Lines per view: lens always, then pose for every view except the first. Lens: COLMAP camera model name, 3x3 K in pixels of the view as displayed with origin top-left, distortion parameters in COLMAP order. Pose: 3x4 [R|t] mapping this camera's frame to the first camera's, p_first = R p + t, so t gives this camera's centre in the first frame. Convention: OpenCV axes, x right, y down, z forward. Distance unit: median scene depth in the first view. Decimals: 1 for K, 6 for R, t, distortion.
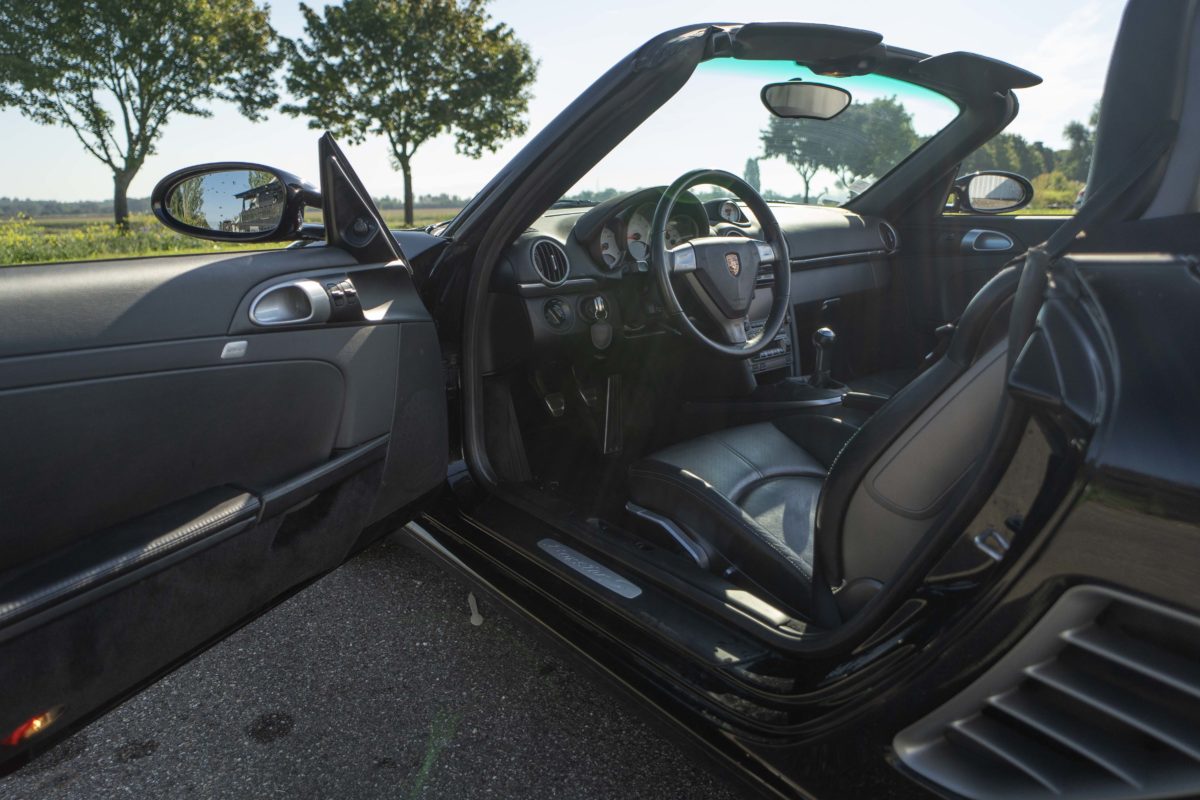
lens RADIAL K [[769.5, 0, 589.7], [0, 769.5, 399.4], [0, 0, 1]] dist [-0.021625, 0.013937]
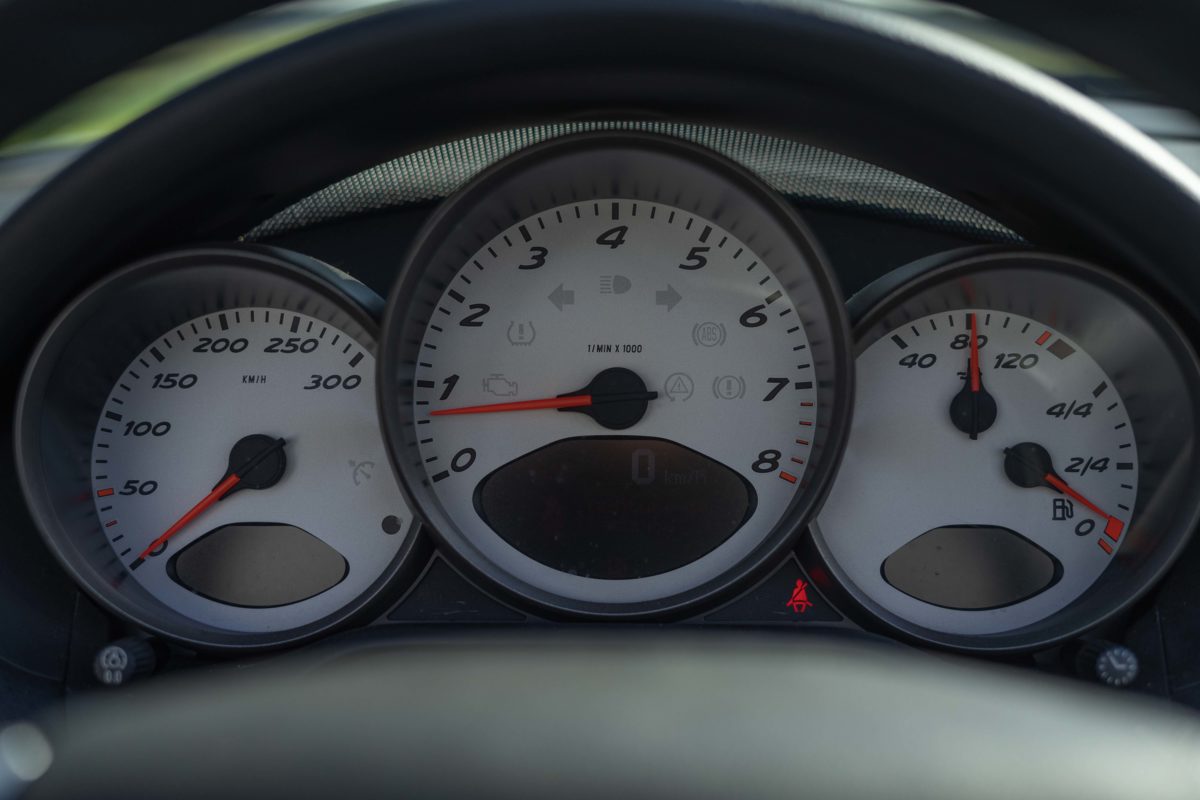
lens RADIAL K [[2092.1, 0, 594.6], [0, 2092.1, 399.1], [0, 0, 1]] dist [-0.000191, 0.000000]
pose [[0.779973, 0.146491, -0.608426, 0.289925], [-0.170707, 0.985151, 0.018356, -0.243668], [0.602081, 0.089545, 0.793398, 0.827553]]
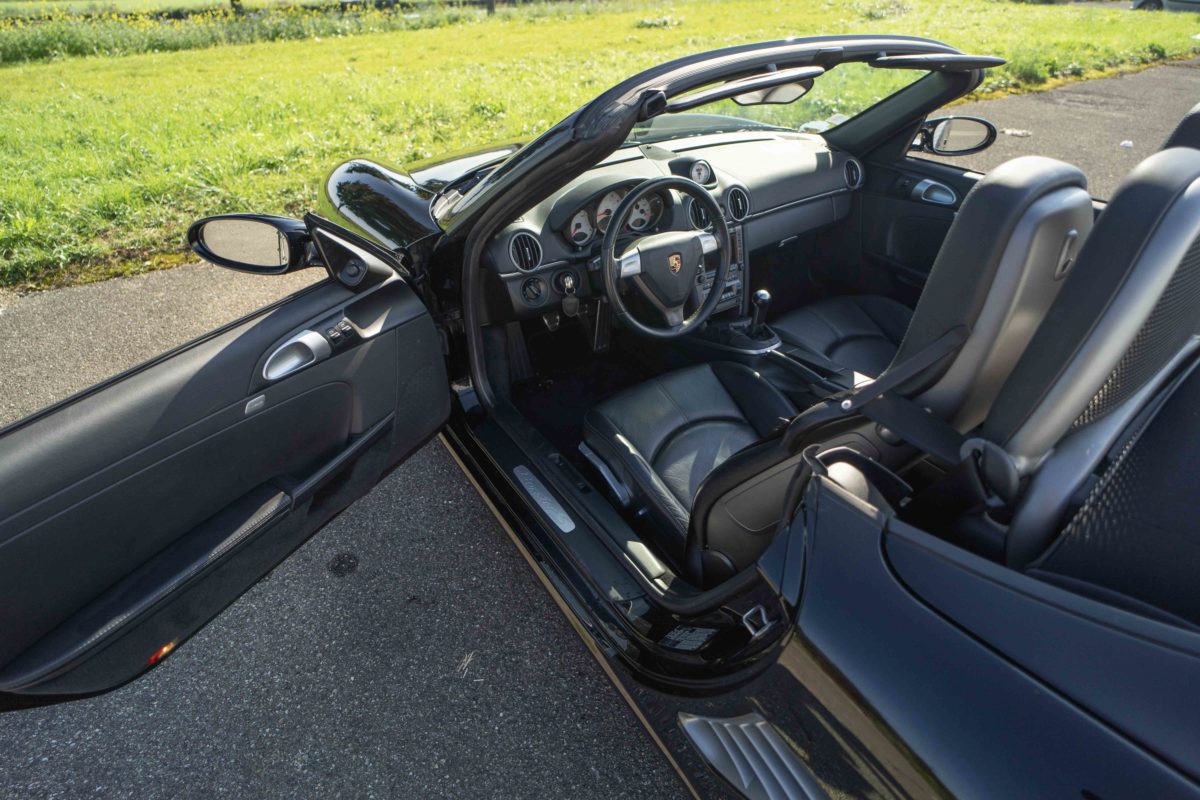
lens RADIAL K [[612.7, 0, 605.4], [0, 612.7, 403.7], [0, 0, 1]] dist [-0.009831, -0.000011]
pose [[0.996657, 0.060479, -0.054934, 0.142319], [-0.036501, 0.931119, 0.362884, -0.313039], [0.073097, -0.359666, 0.930214, 0.019923]]
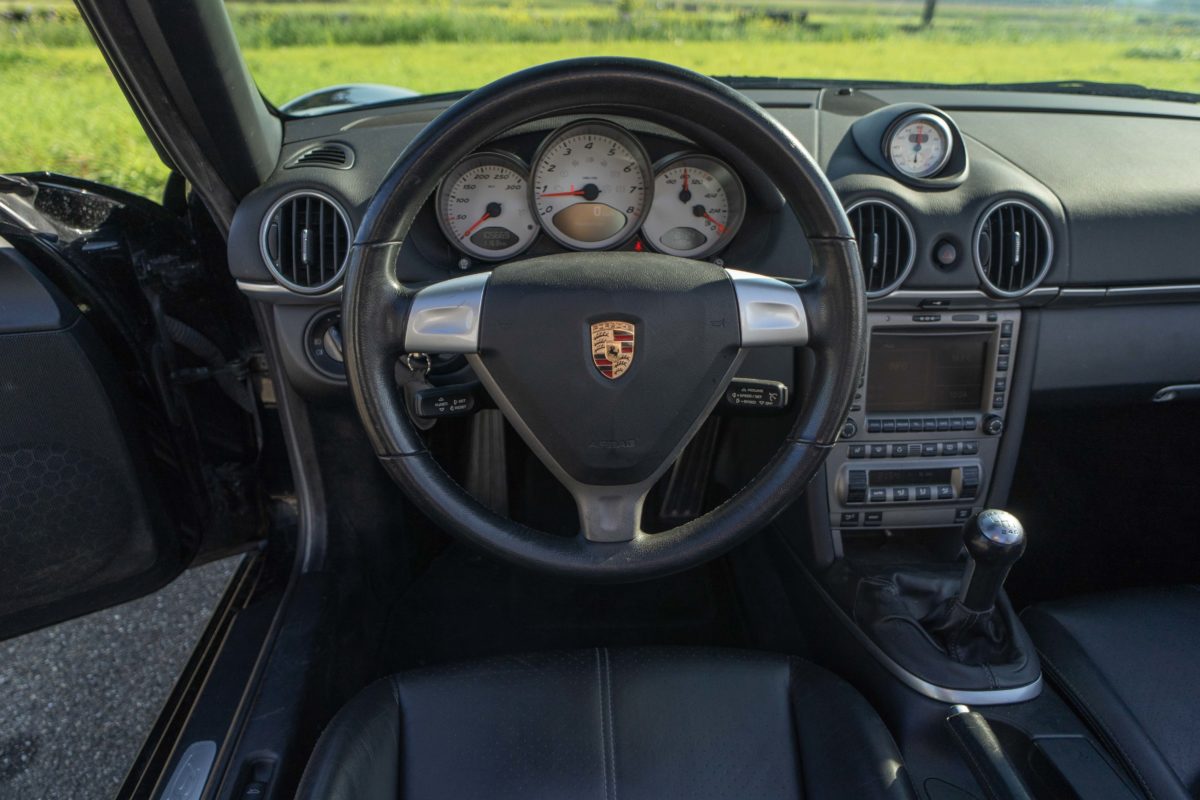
lens RADIAL K [[769.5, 0, 608.3], [0, 769.5, 428.6], [0, 0, 1]] dist [-0.021625, 0.013937]
pose [[0.820205, 0.310677, -0.480358, 0.367458], [-0.174841, 0.935643, 0.306599, -0.248989], [0.544697, -0.167488, 0.821738, 0.690379]]
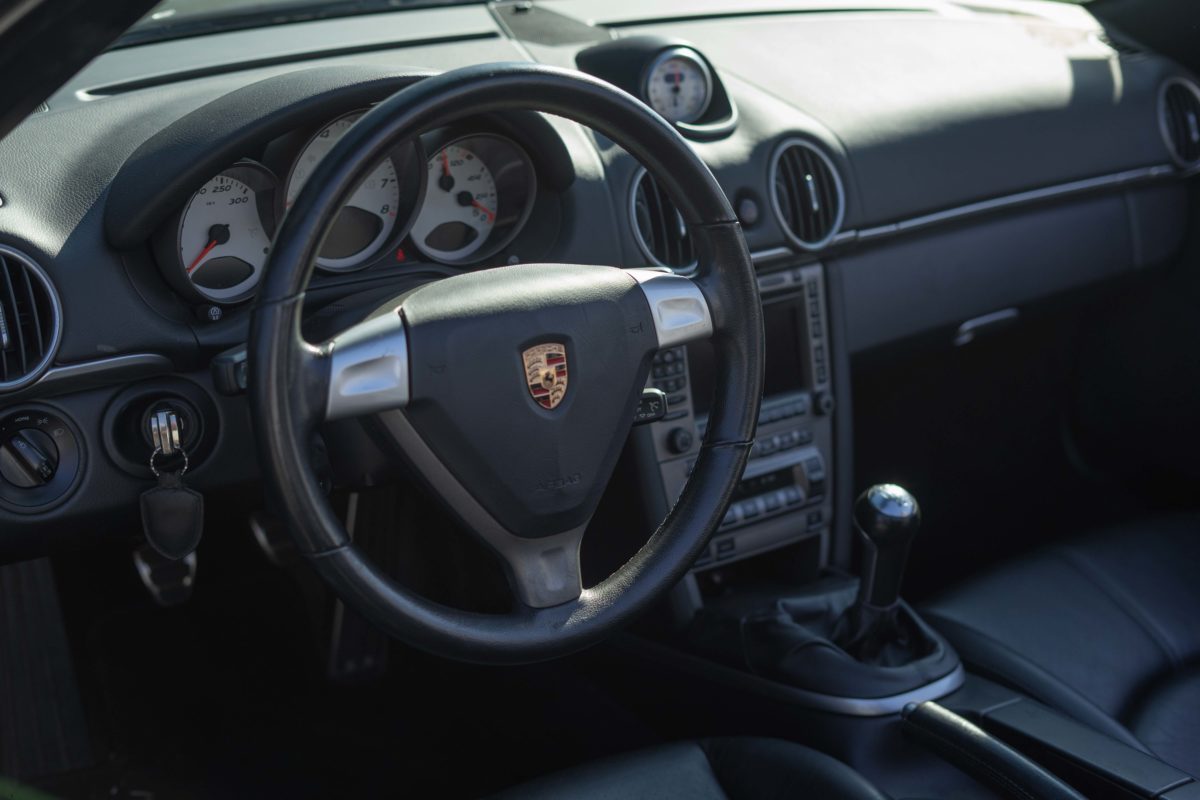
lens RADIAL K [[1776.8, 0, 602.7], [0, 1776.8, 399.8], [0, 0, 1]] dist [-0.031602, 0.000000]
pose [[0.996501, 0.080248, -0.023359, 0.226575], [-0.076226, 0.987242, 0.139795, -0.269175], [0.034279, -0.137525, 0.989905, 0.259579]]
